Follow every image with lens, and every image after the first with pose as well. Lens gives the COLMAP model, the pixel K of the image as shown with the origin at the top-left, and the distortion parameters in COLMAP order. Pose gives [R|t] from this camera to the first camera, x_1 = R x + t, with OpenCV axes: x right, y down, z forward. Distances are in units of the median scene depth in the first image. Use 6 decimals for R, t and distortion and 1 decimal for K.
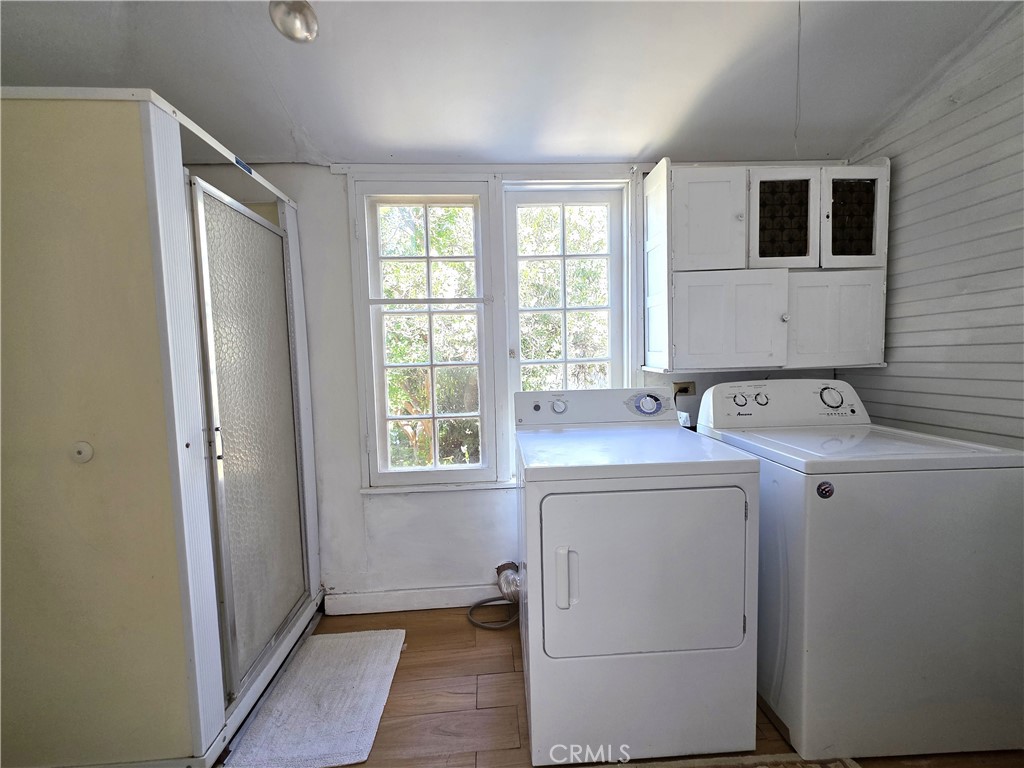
lens RADIAL K [[410.5, 0, 509.6], [0, 410.5, 383.8], [0, 0, 1]] dist [0.003126, 0.000686]
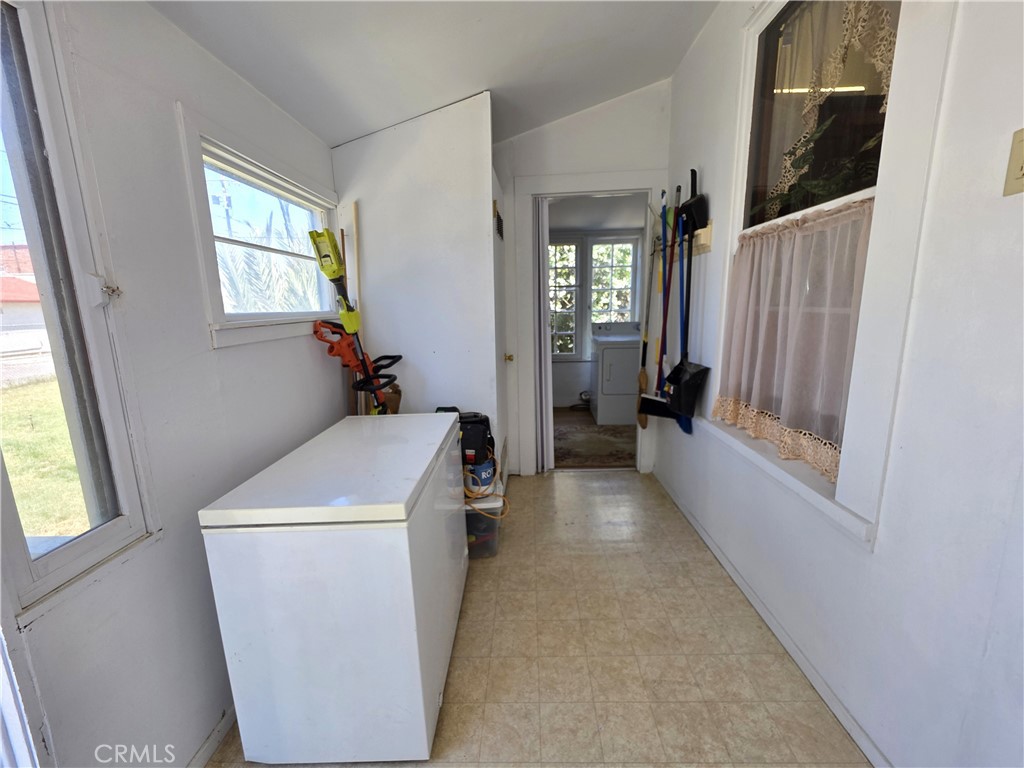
lens RADIAL K [[410.5, 0, 513.8], [0, 410.5, 381.7], [0, 0, 1]] dist [0.003126, 0.000686]
pose [[0.995942, 0.026424, -0.086030, -0.222202], [-0.015907, 0.992560, 0.120709, 0.078312], [0.088580, -0.118851, 0.988953, -1.537954]]
